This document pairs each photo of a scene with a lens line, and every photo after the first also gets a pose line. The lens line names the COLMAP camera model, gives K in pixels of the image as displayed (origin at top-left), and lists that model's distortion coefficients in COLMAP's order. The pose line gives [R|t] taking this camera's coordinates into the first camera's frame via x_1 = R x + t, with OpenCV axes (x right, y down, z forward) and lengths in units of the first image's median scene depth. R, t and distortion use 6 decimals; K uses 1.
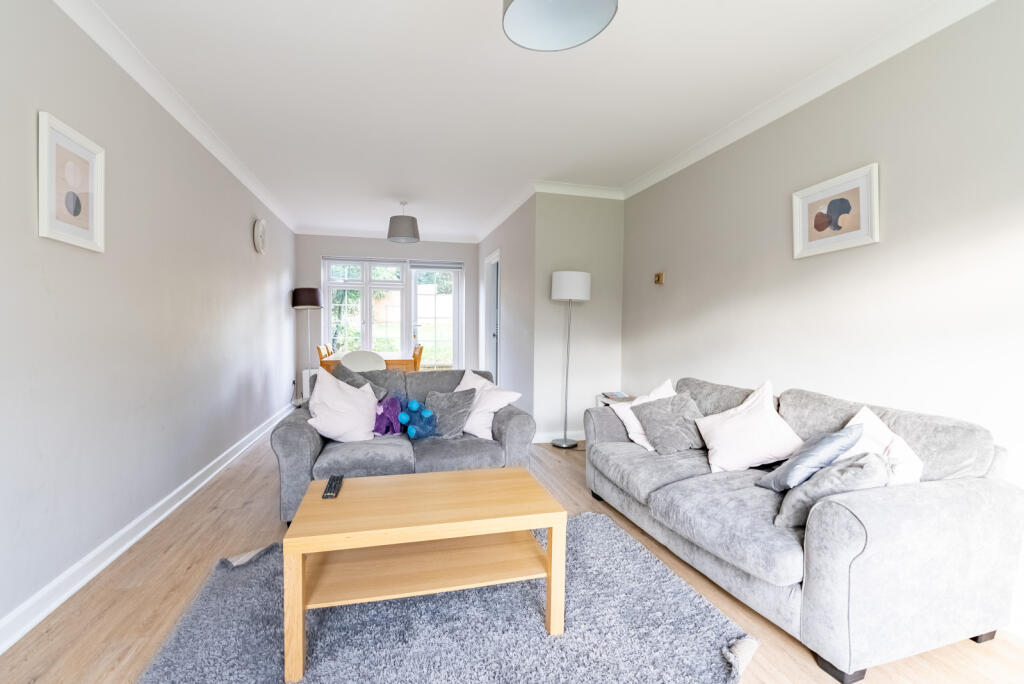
lens RADIAL K [[472.2, 0, 512.0], [0, 472.2, 342.0], [0, 0, 1]] dist [-0.005371, -0.000079]
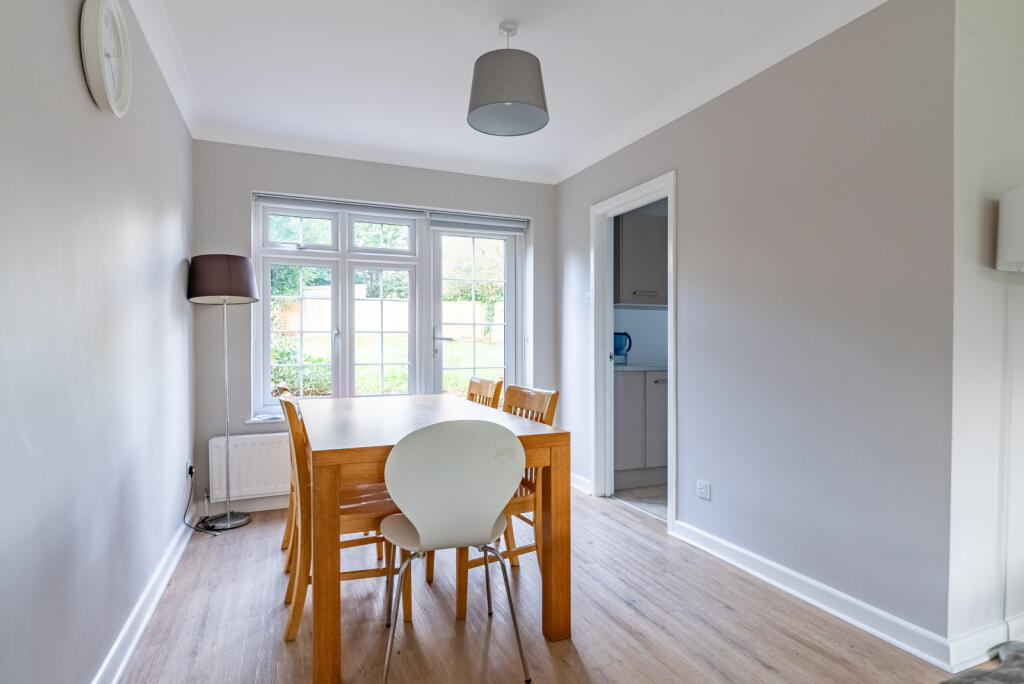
lens RADIAL K [[547.7, 0, 512.0], [0, 547.7, 342.0], [0, 0, 1]] dist [0.002101, 0.000377]
pose [[0.989668, -0.006659, 0.143221, -0.233828], [0.011119, 0.999477, -0.030363, -0.013803], [-0.142944, 0.031642, 0.989225, 0.441601]]
